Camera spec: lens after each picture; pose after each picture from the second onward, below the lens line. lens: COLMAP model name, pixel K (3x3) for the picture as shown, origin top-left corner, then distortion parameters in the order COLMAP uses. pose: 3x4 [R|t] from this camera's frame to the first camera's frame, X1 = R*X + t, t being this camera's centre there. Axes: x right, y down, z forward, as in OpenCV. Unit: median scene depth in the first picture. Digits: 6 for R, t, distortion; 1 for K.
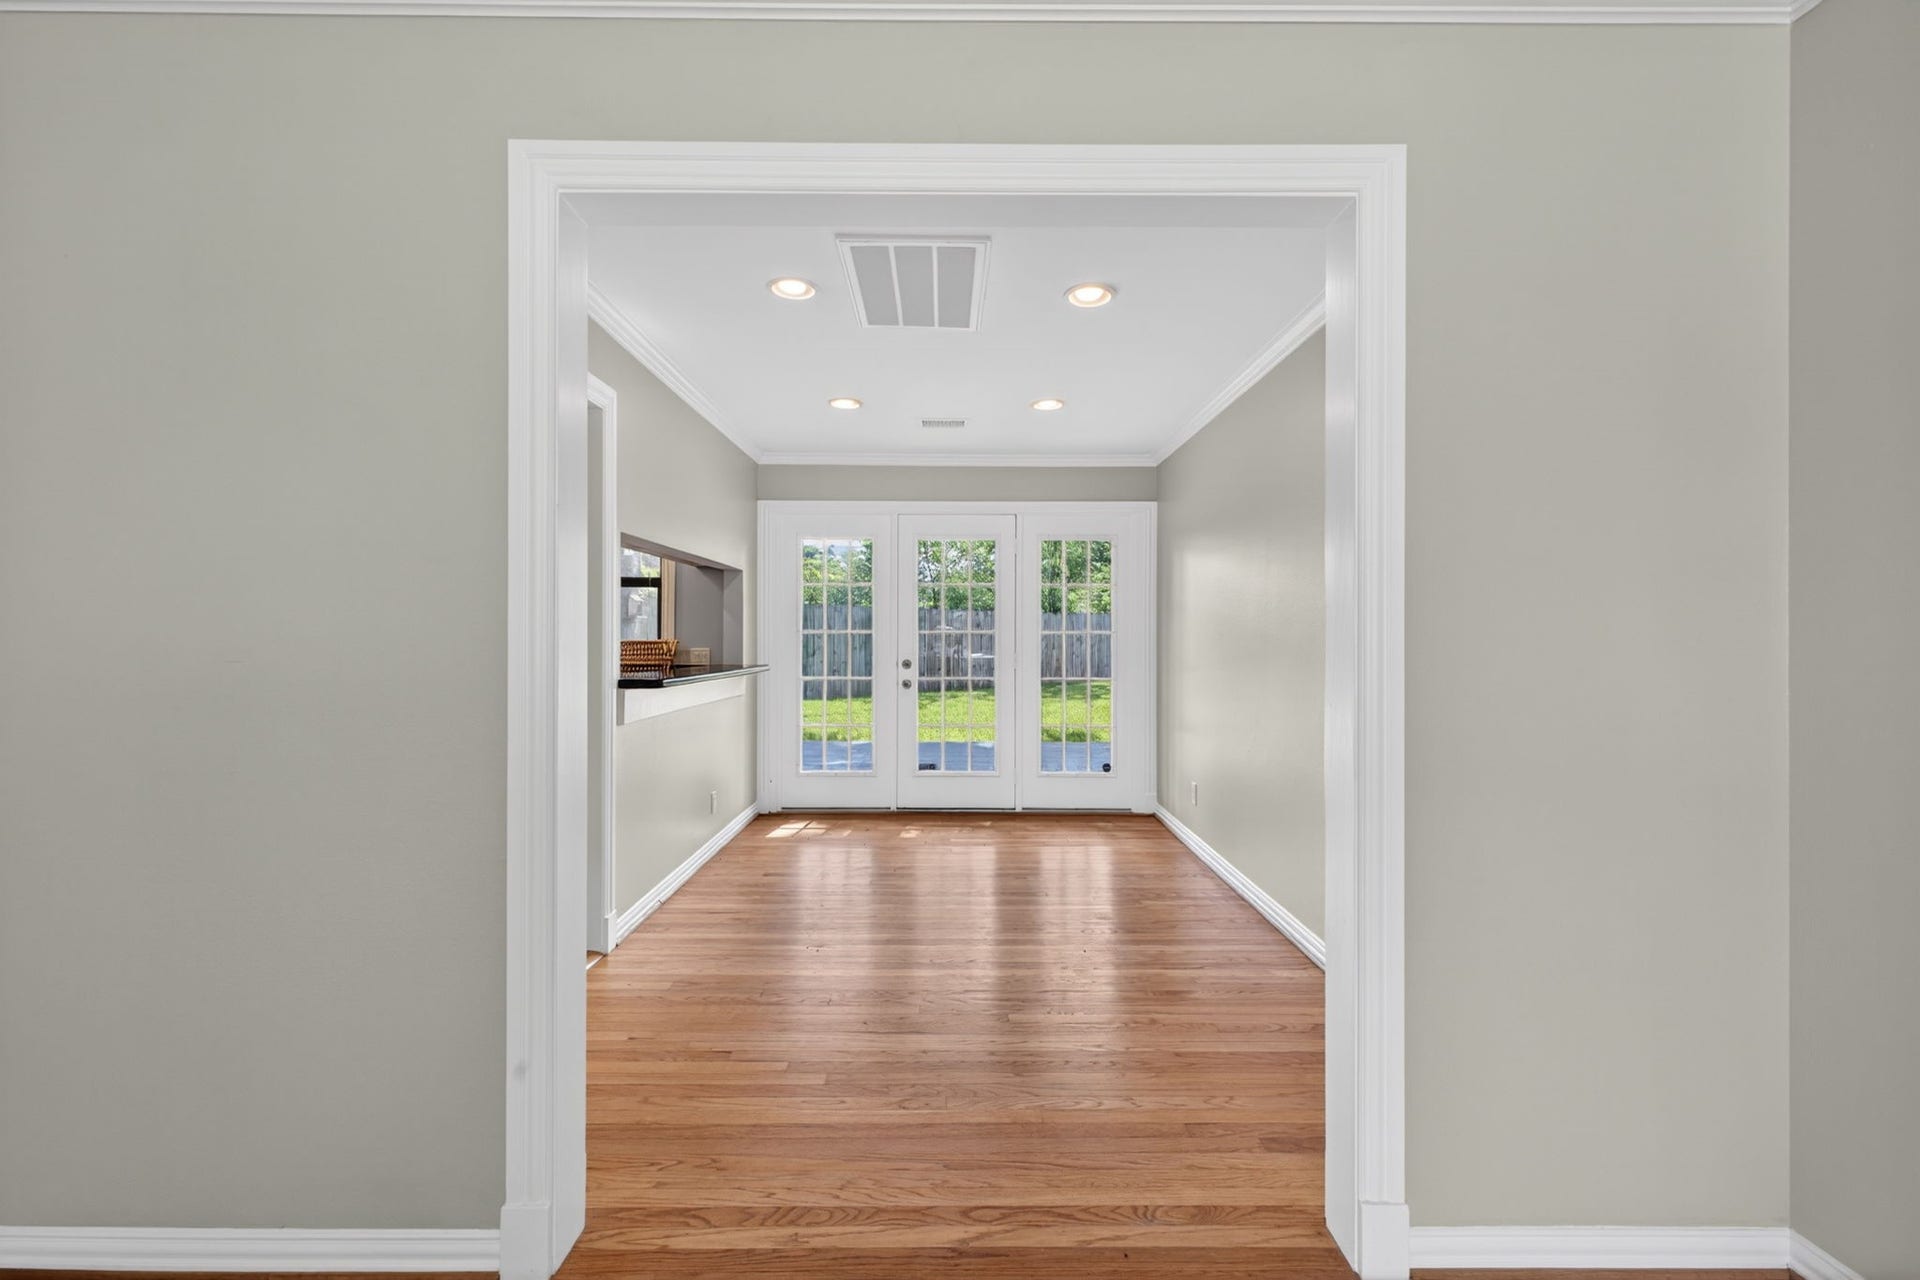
lens RADIAL K [[792.0, 0, 962.5], [0, 792.0, 630.2], [0, 0, 1]] dist [0.008696, -0.000935]
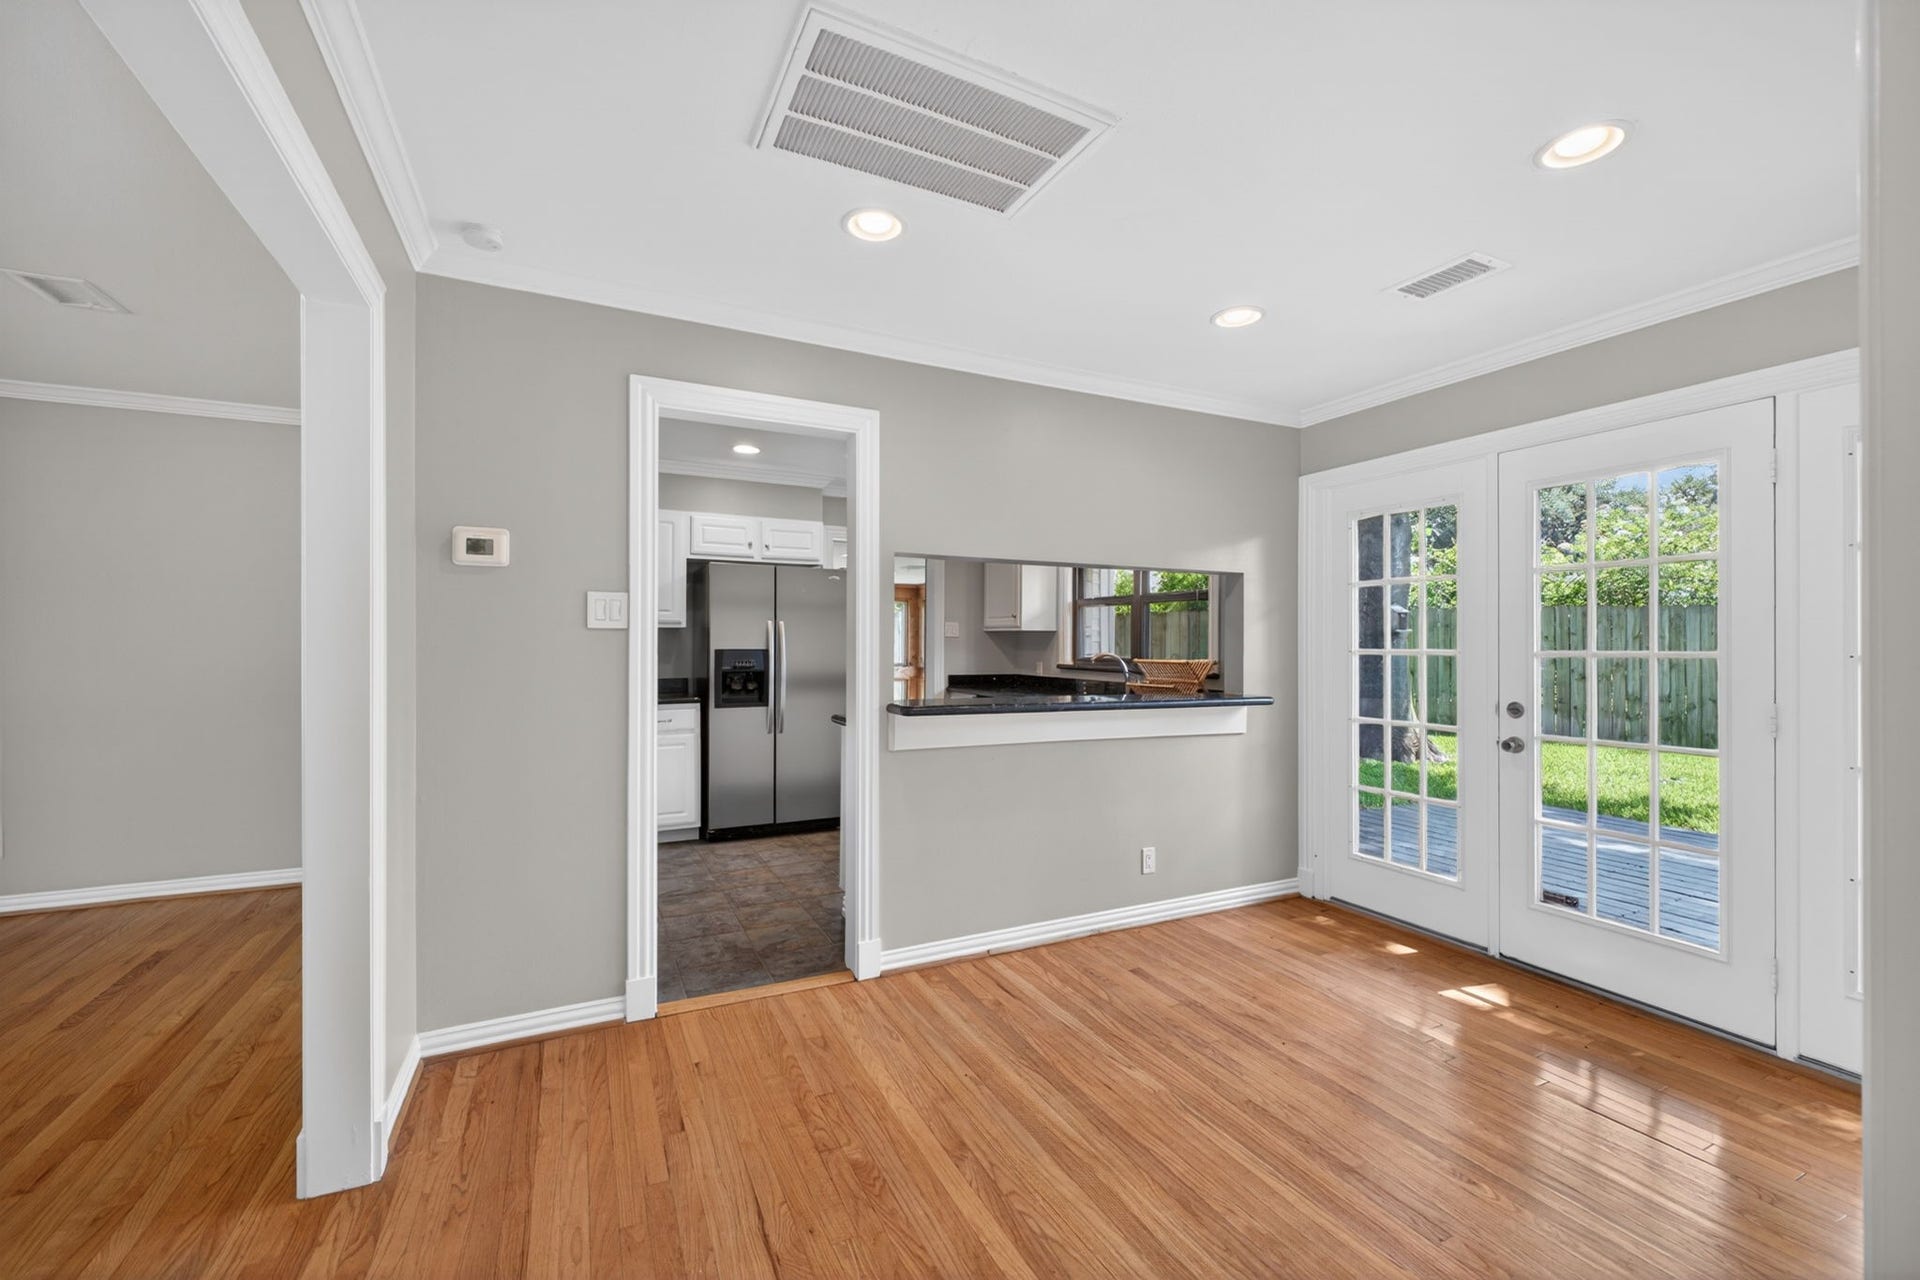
lens RADIAL K [[792.0, 0, 958.6], [0, 792.0, 637.8], [0, 0, 1]] dist [0.008696, -0.000935]
pose [[0.431130, -0.006304, -0.902268, 0.279416], [0.001355, 0.999979, -0.006339, -0.006722], [0.902289, 0.001510, 0.431130, 0.384464]]
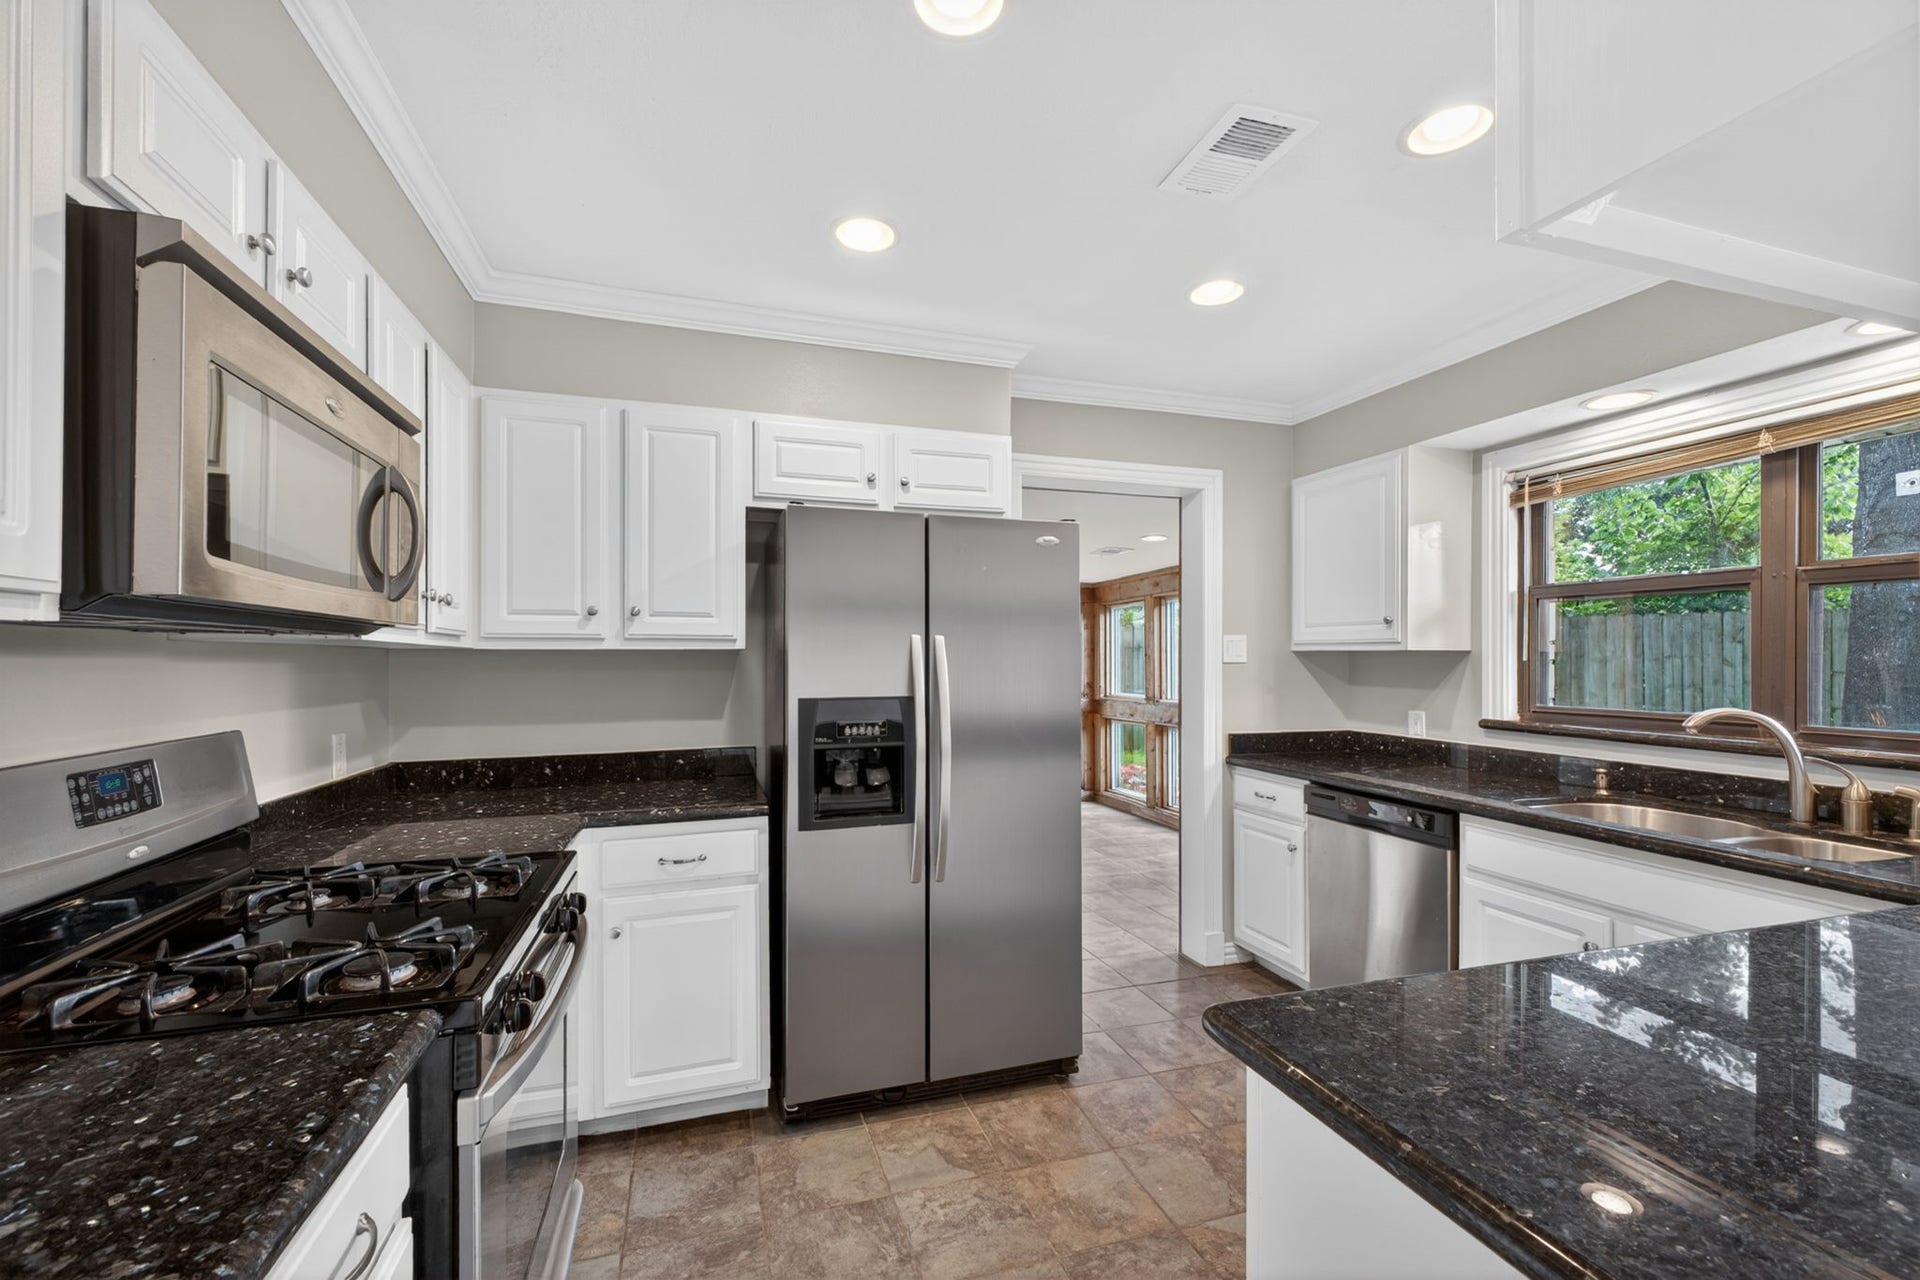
lens RADIAL K [[792.0, 0, 957.0], [0, 792.0, 654.3], [0, 0, 1]] dist [0.008696, -0.000935]
pose [[0.296340, -0.004914, -0.955070, -0.237913], [0.004960, 0.999981, -0.003606, -0.020431], [0.955070, -0.003668, 0.296359, 0.479907]]
